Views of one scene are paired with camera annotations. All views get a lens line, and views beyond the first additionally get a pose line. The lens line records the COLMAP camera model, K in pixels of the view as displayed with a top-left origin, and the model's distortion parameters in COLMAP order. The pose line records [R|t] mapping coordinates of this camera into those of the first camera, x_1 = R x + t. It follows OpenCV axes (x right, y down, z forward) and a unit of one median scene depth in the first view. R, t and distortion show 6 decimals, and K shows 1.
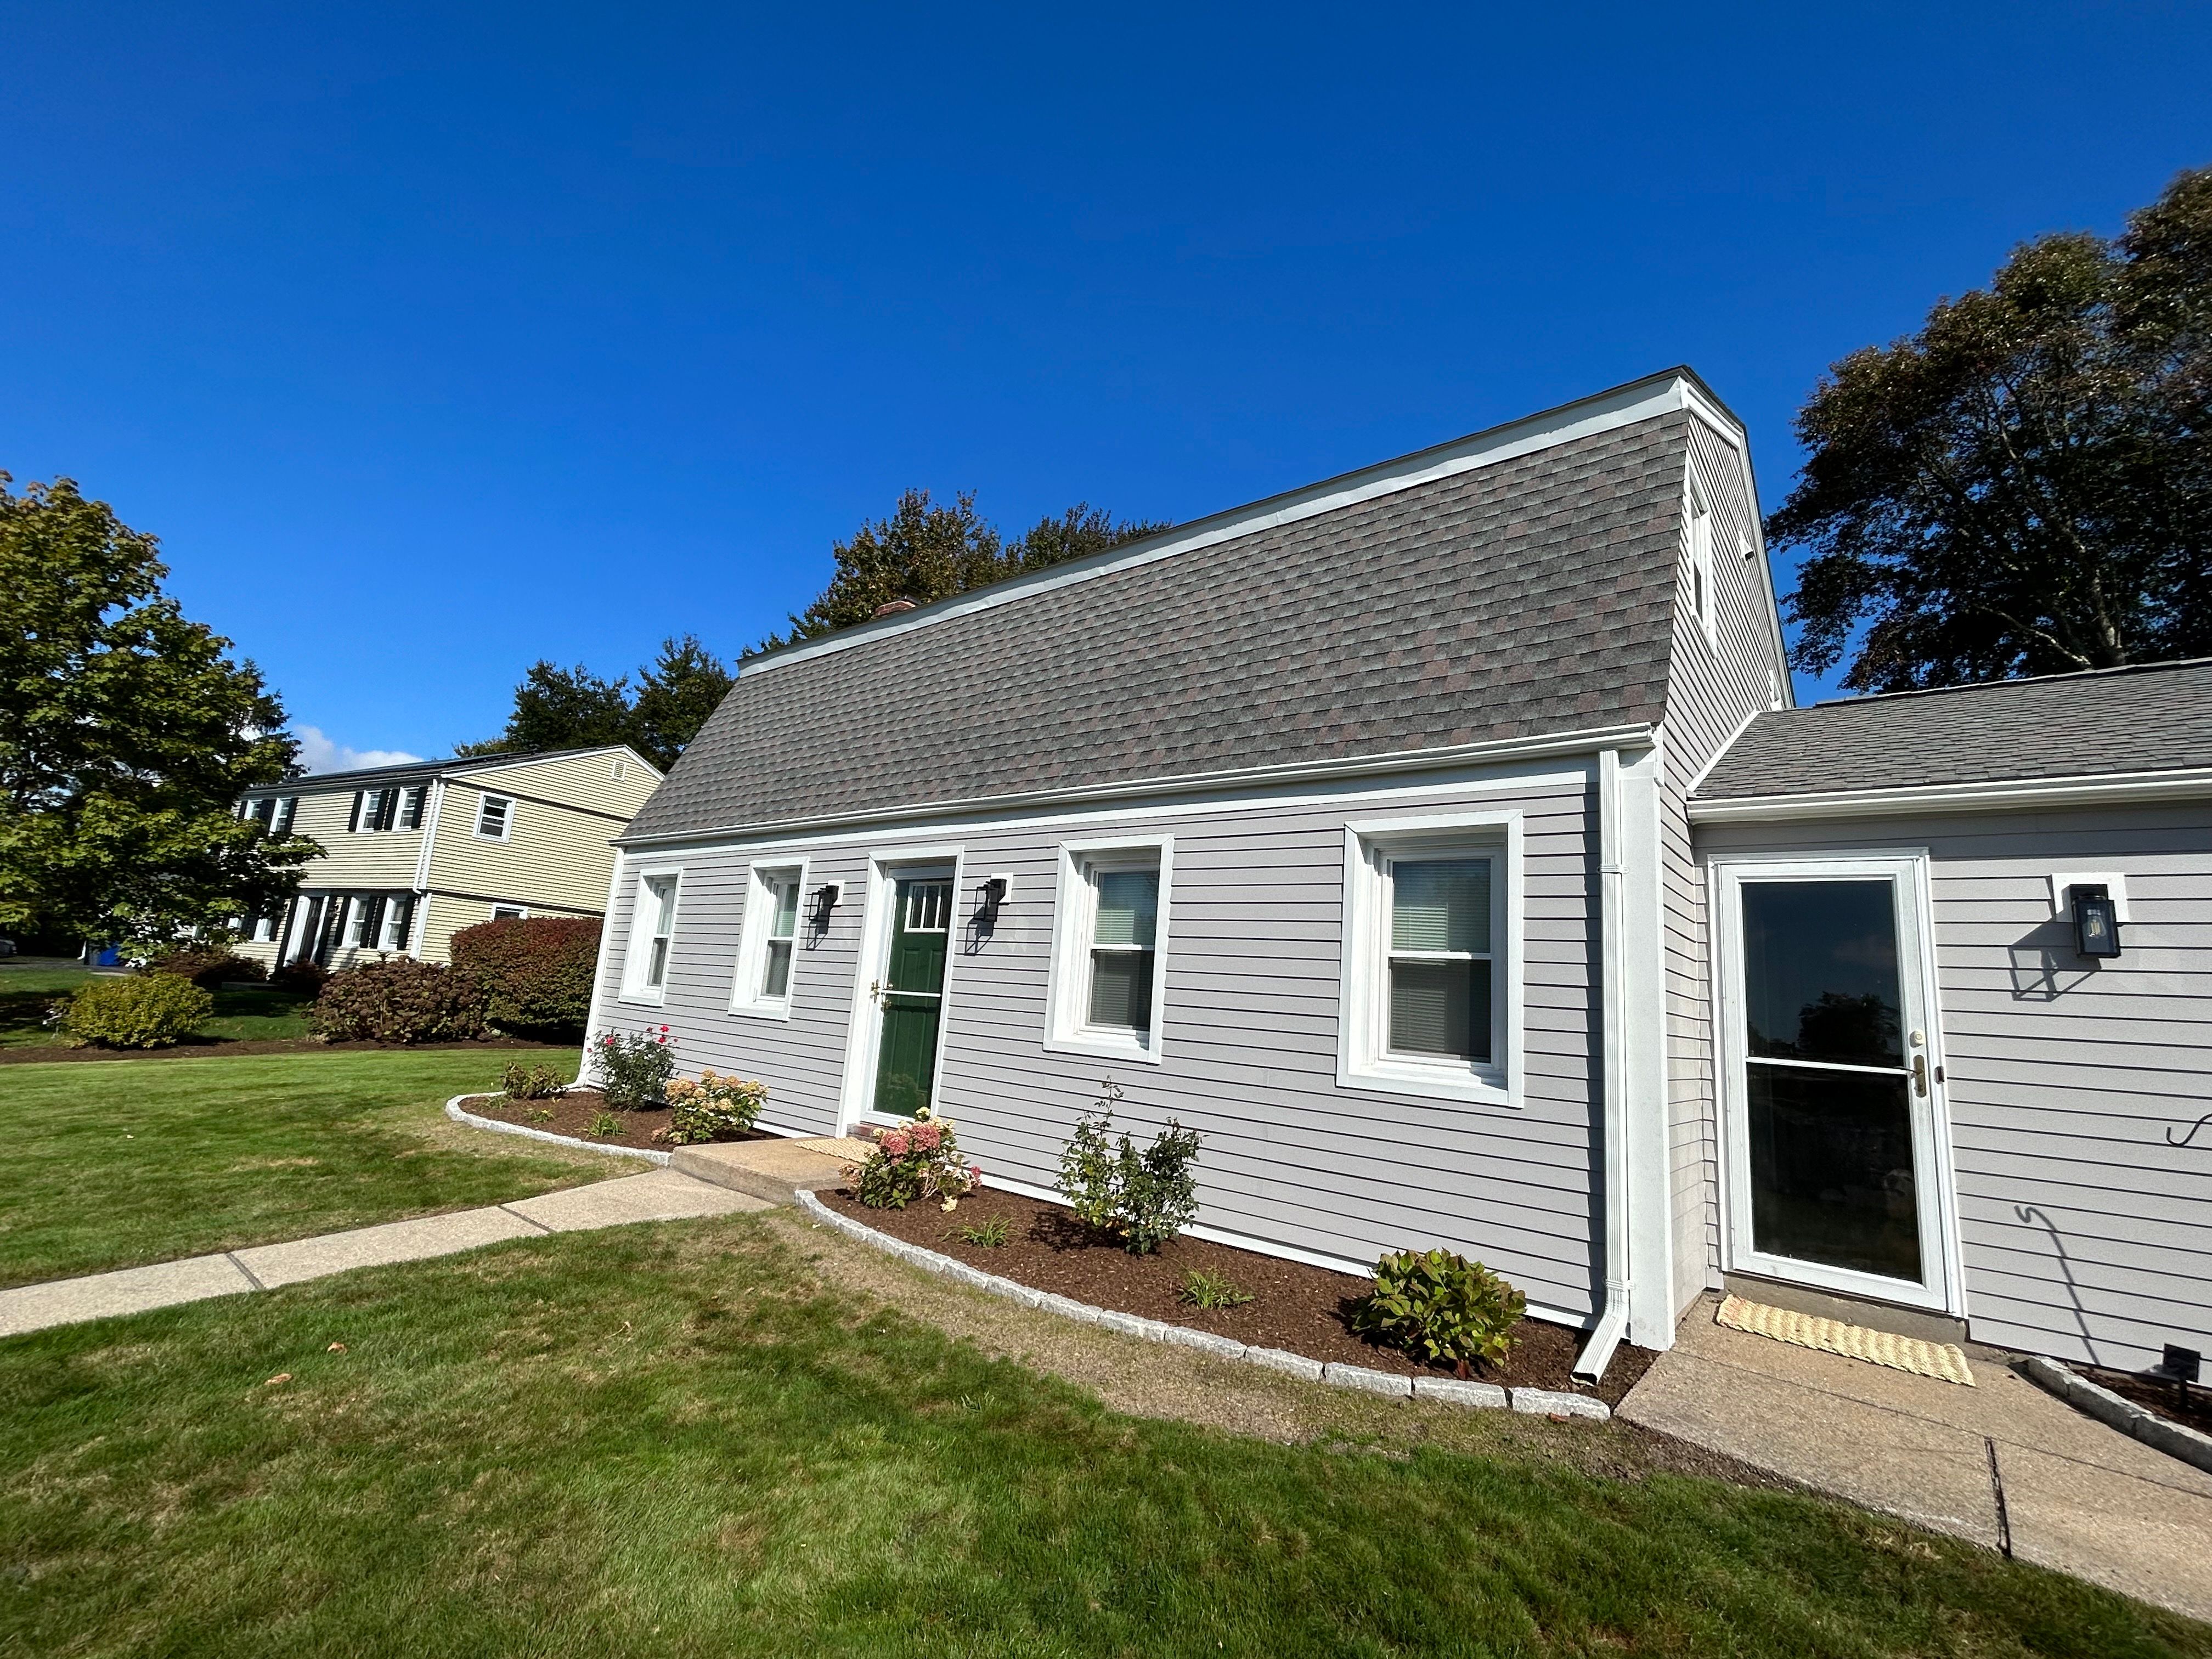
lens RADIAL K [[968.3, 0, 1106.4], [0, 968.3, 826.3], [0, 0, 1]] dist [0.002923, -0.001811]
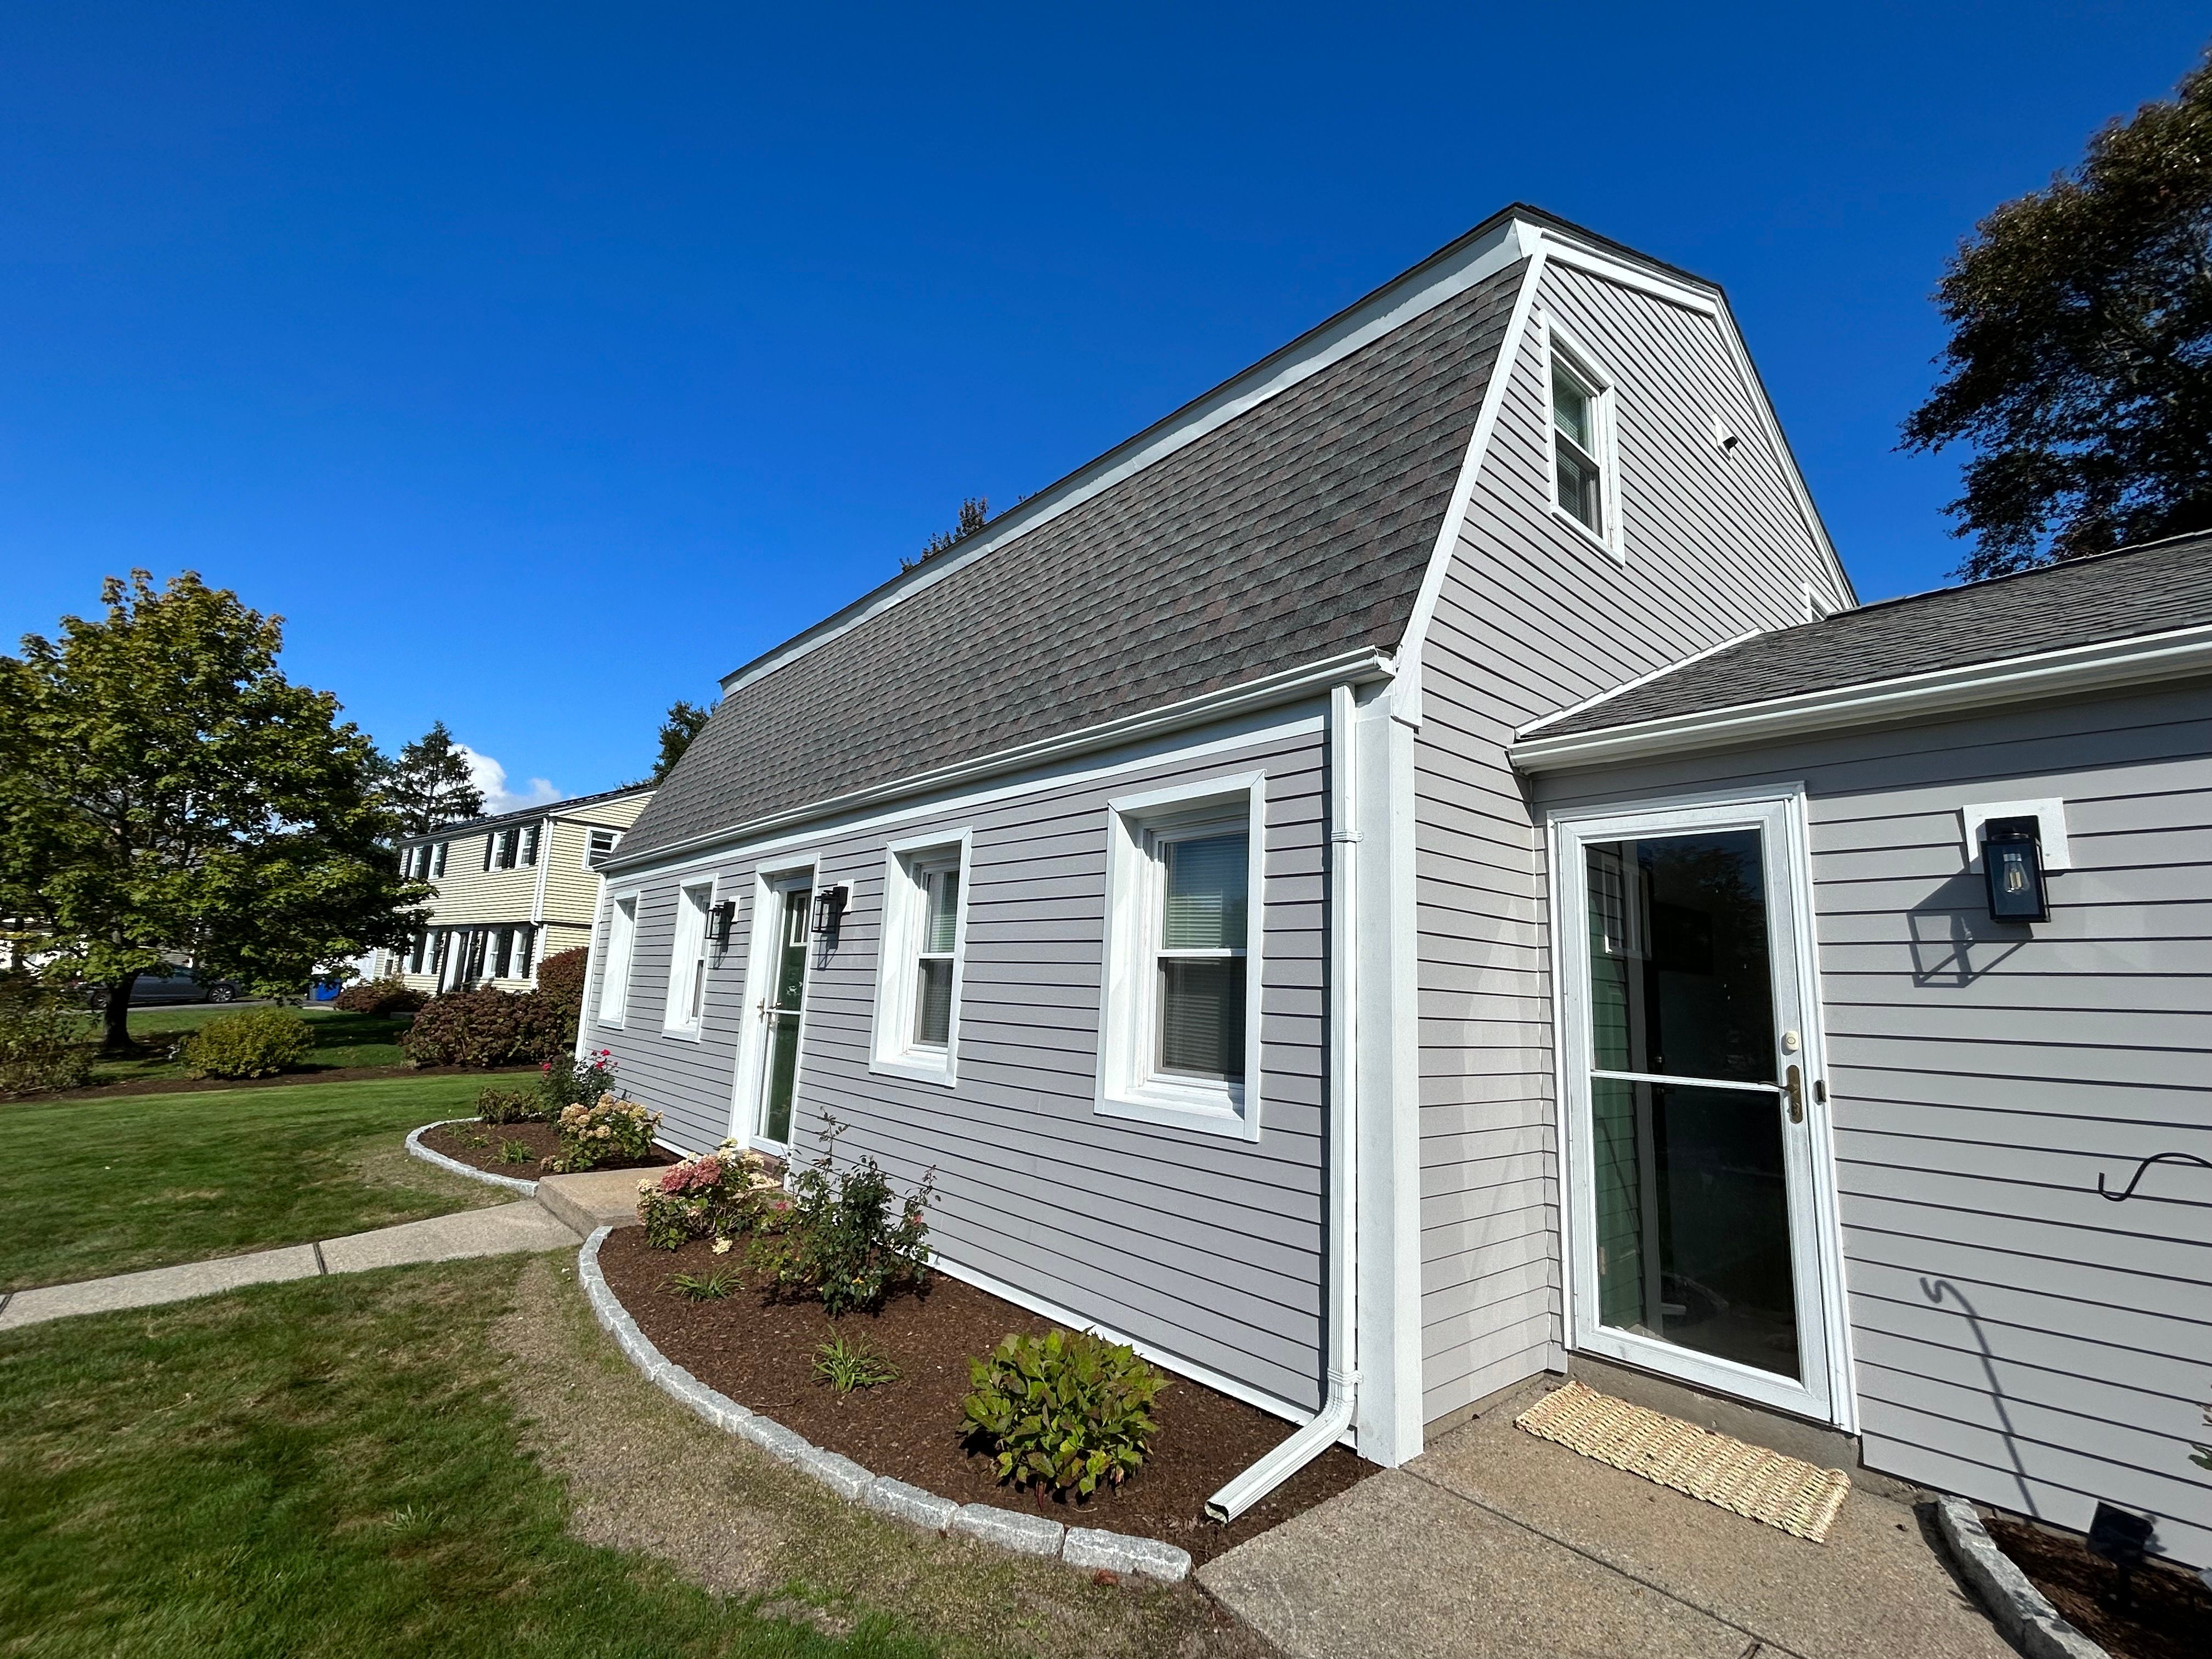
lens RADIAL K [[968.3, 0, 1105.7], [0, 968.3, 826.9], [0, 0, 1]] dist [0.002923, -0.001811]
pose [[0.985282, -0.061664, -0.159426, 0.363917], [0.061547, 0.998088, -0.005676, 0.022830], [0.159472, -0.004220, 0.987194, 0.156428]]
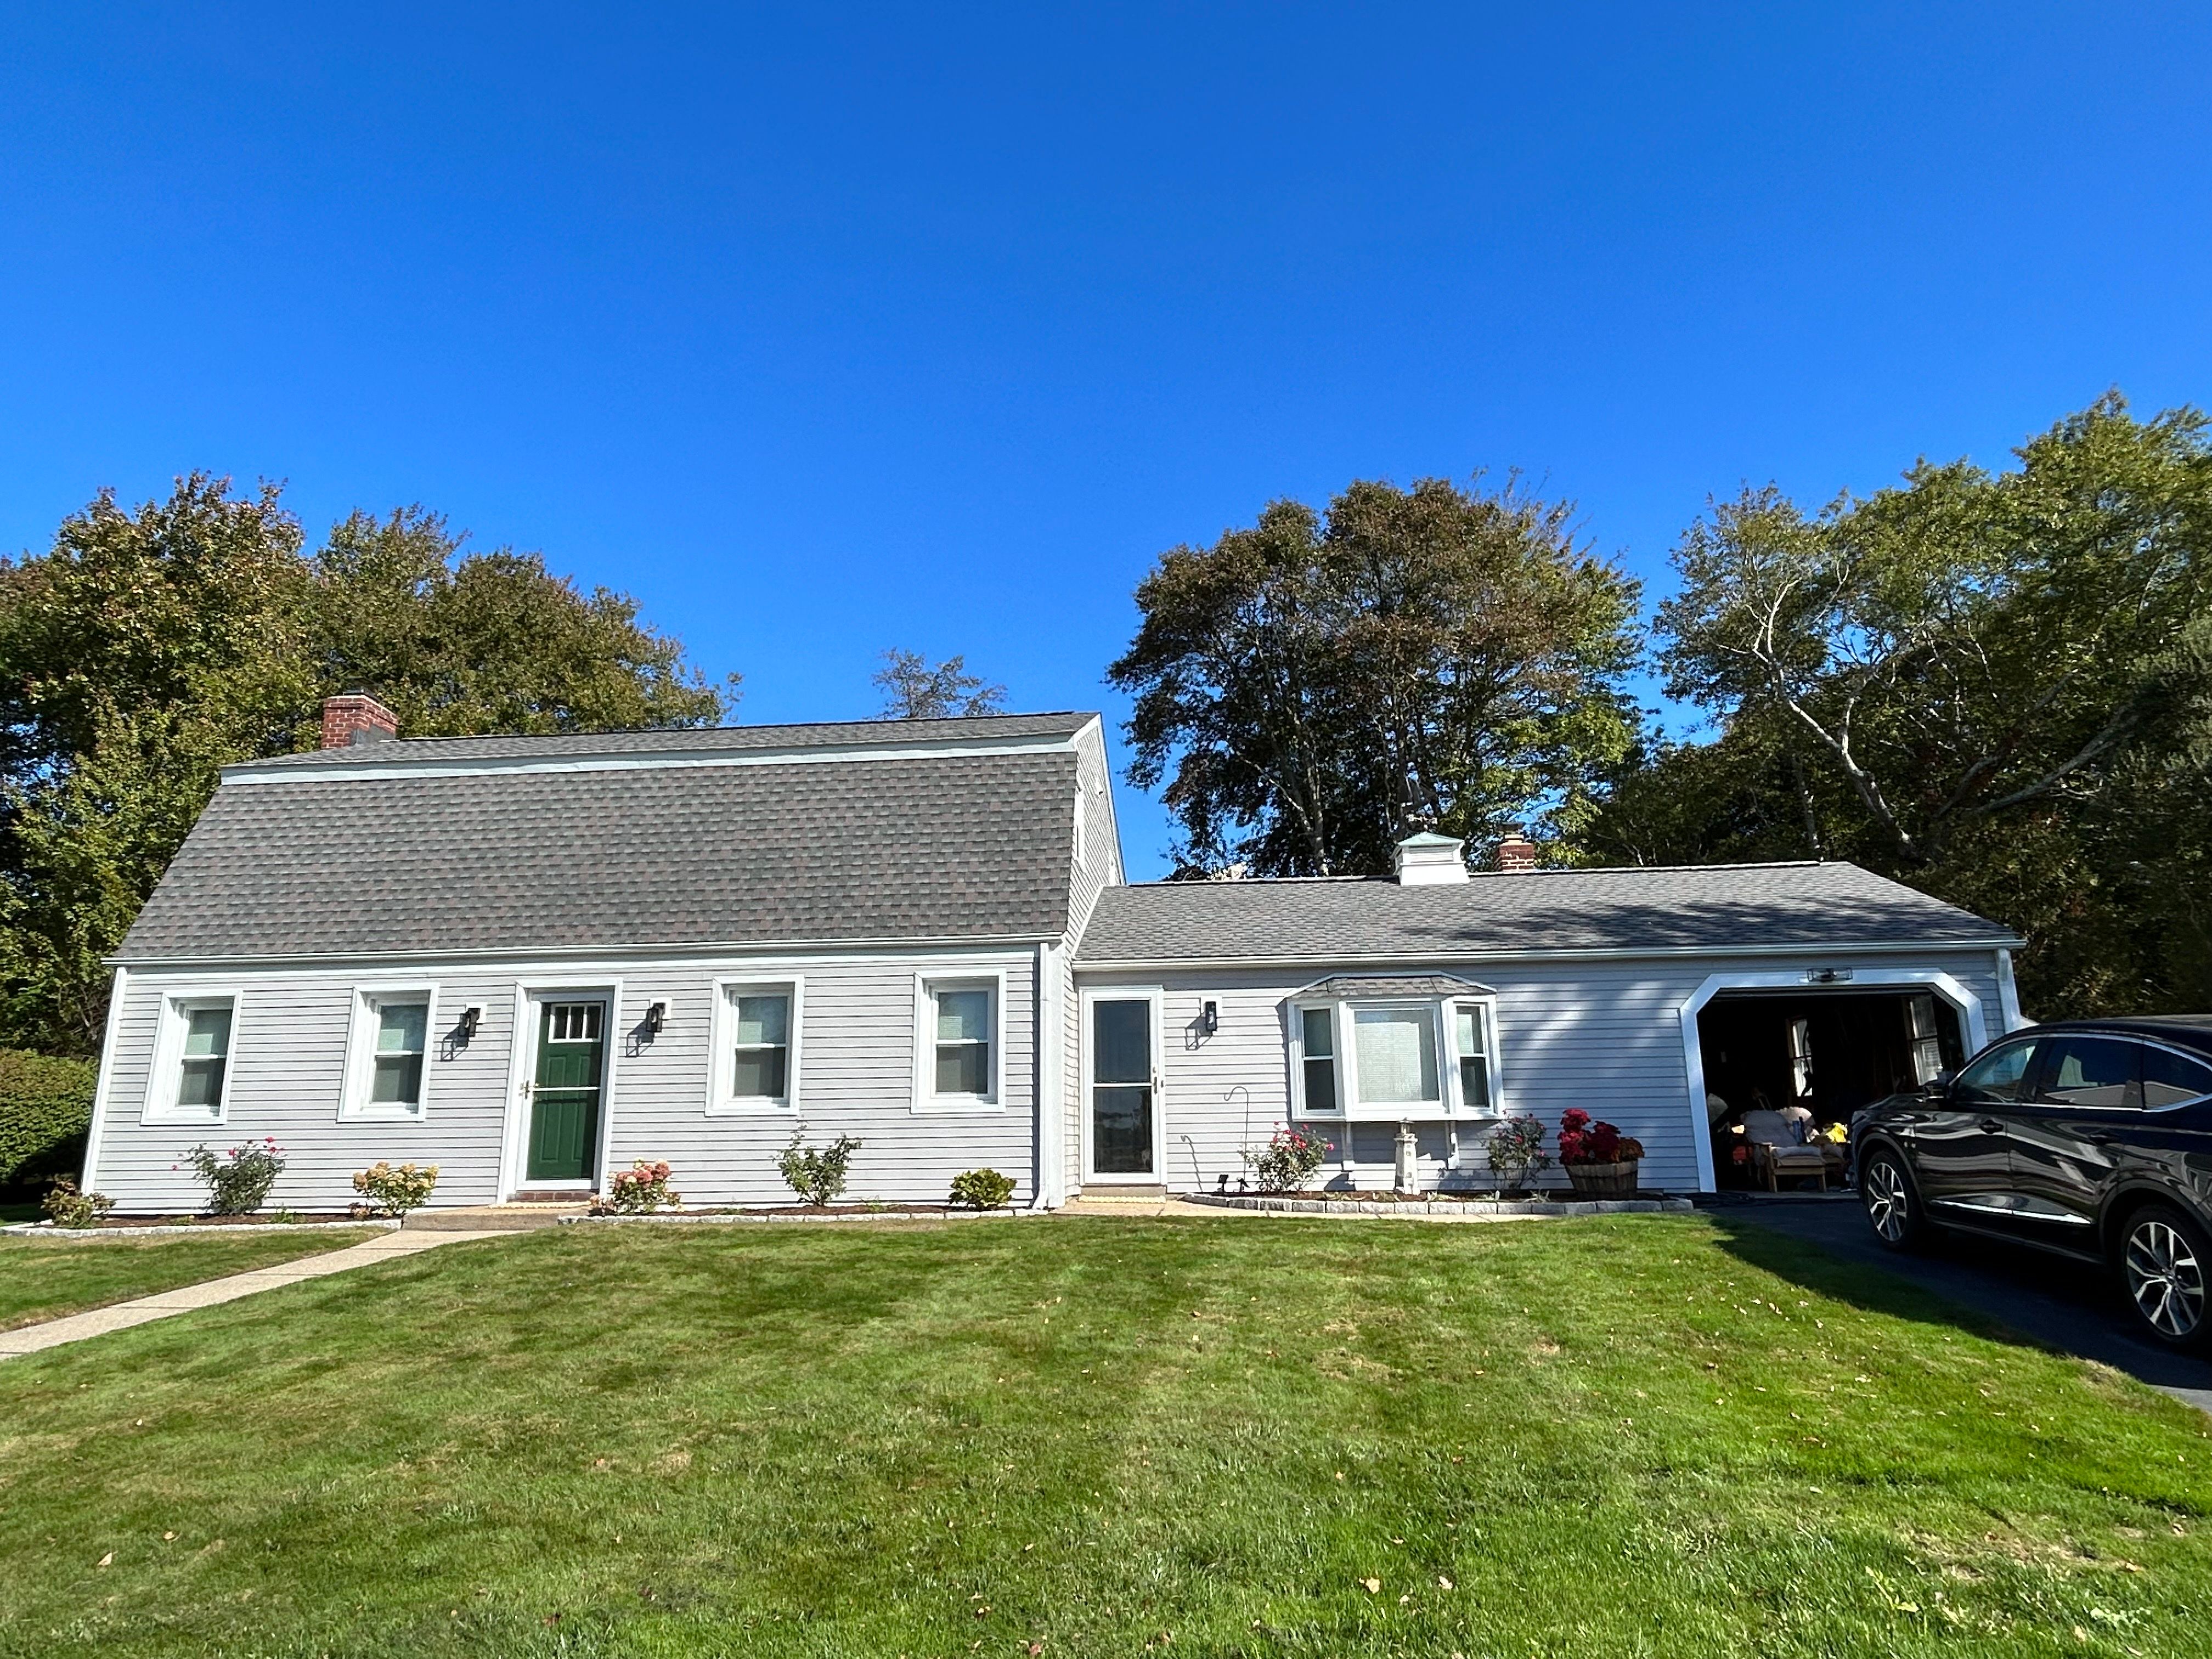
lens RADIAL K [[1320.5, 0, 1109.2], [0, 1320.5, 824.3], [0, 0, 1]] dist [-0.017979, -0.002805]
pose [[0.825227, 0.049820, 0.562600, -0.842054], [-0.027158, 0.998450, -0.048580, -0.165719], [-0.564148, 0.024811, 0.825301, -1.239888]]
